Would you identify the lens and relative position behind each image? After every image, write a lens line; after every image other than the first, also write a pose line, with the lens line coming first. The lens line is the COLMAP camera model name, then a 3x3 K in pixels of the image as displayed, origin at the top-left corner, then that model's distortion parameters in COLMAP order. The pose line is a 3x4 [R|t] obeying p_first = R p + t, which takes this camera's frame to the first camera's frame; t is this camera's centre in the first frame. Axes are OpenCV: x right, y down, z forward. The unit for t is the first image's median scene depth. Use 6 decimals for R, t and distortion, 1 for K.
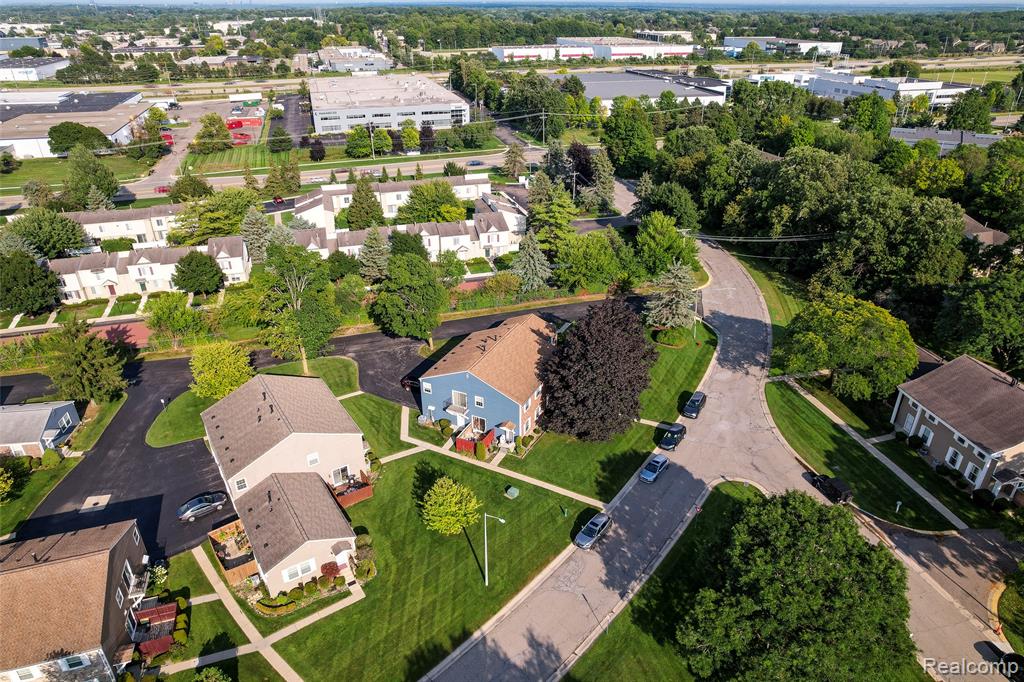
lens RADIAL K [[663.3, 0, 518.8], [0, 663.3, 337.8], [0, 0, 1]] dist [-0.078075, 0.073446]
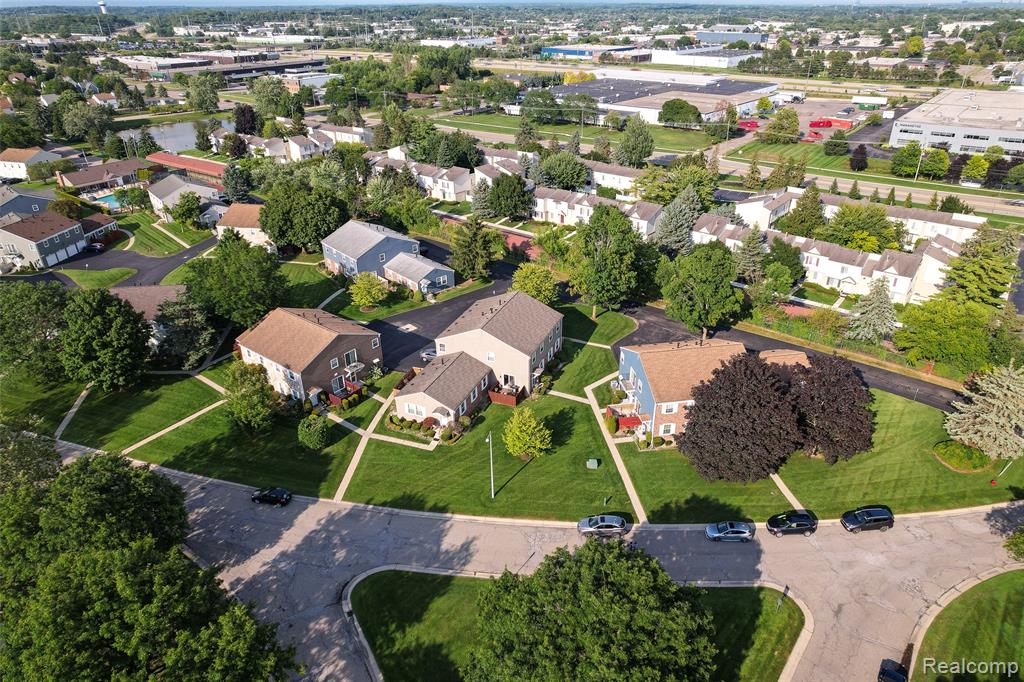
lens RADIAL K [[663.3, 0, 518.8], [0, 663.3, 337.8], [0, 0, 1]] dist [-0.078075, 0.073446]
pose [[0.564970, 0.374801, -0.735073, 0.567013], [-0.374525, 0.910303, 0.176292, -0.084340], [0.735214, 0.175703, 0.654666, 0.161446]]
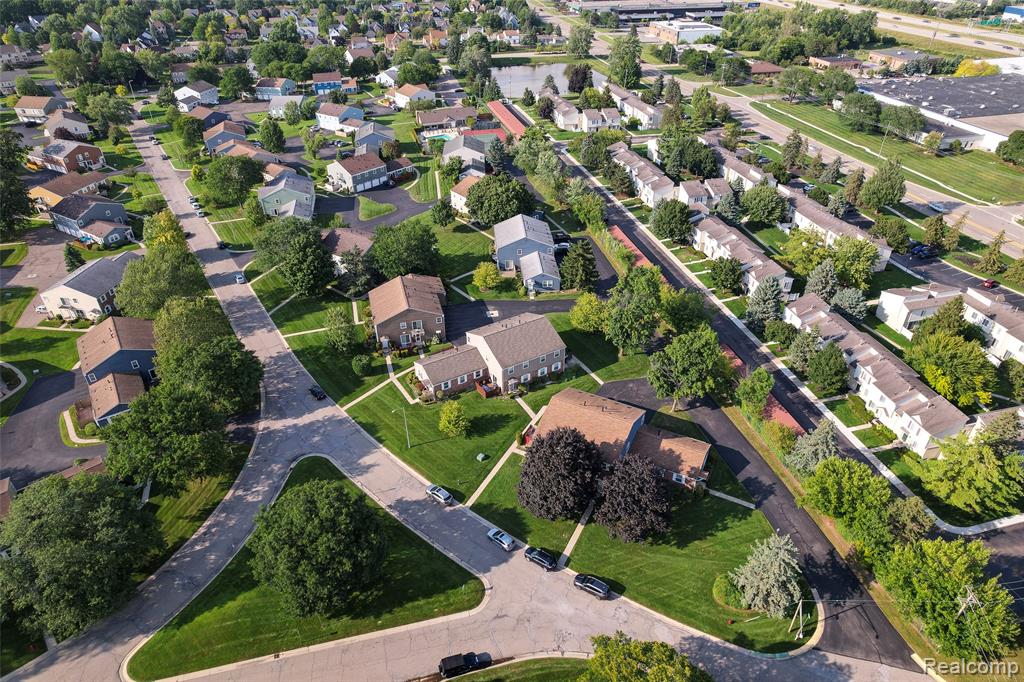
lens RADIAL K [[663.3, 0, 518.8], [0, 663.3, 337.8], [0, 0, 1]] dist [-0.078075, 0.073446]
pose [[-0.046443, 0.554955, -0.830583, 0.977862], [-0.457880, 0.727159, 0.511455, -0.695371], [0.887800, 0.404060, 0.220332, 0.571807]]
